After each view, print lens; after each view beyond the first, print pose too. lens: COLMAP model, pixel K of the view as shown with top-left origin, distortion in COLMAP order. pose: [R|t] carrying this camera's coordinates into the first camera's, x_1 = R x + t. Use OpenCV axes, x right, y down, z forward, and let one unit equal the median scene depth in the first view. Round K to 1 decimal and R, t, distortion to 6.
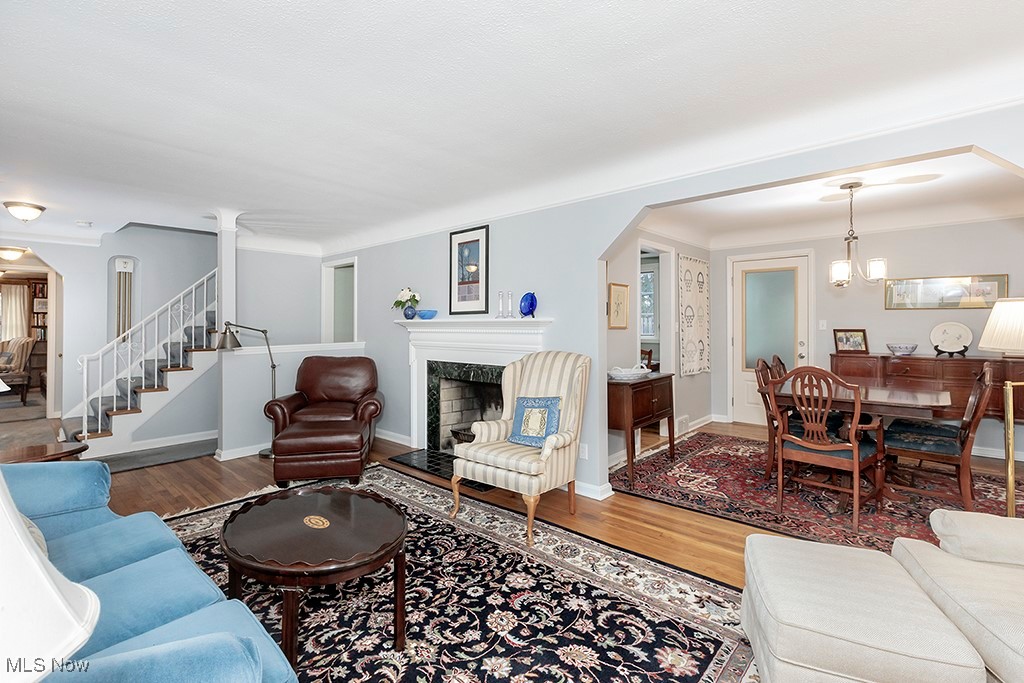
lens RADIAL K [[467.8, 0, 477.5], [0, 467.8, 314.4], [0, 0, 1]] dist [0.003163, 0.000502]
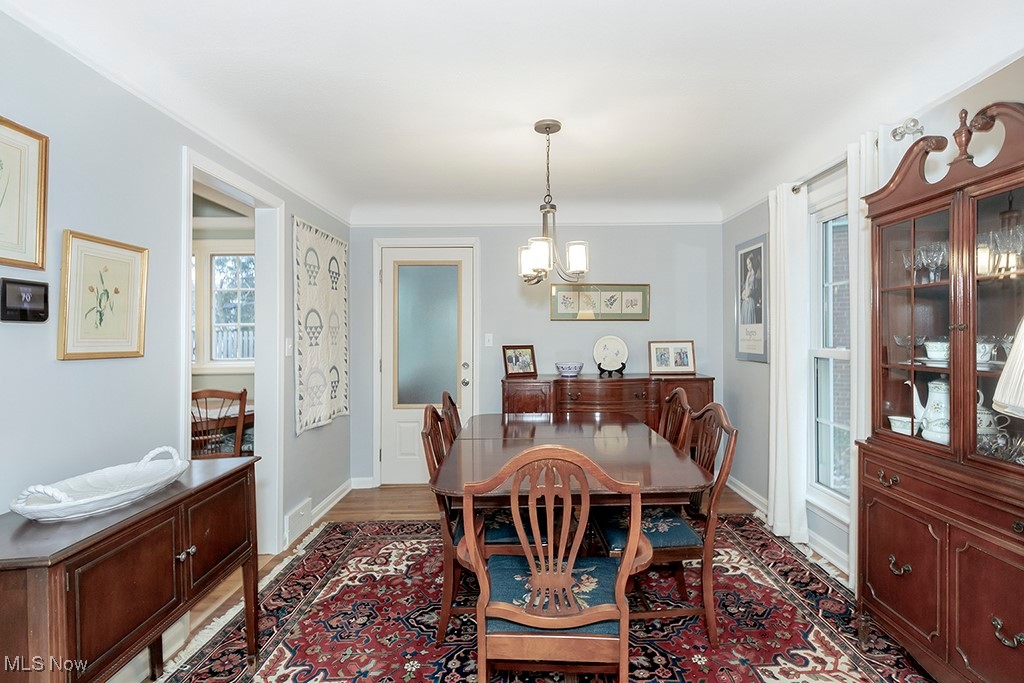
lens RADIAL K [[467.8, 0, 511.9], [0, 467.8, 334.1], [0, 0, 1]] dist [0.003163, 0.000502]
pose [[0.715727, -0.002365, 0.698376, 0.246513], [-0.006579, 0.999927, 0.010129, 0.005102], [-0.698349, -0.011844, 0.715659, 0.453647]]
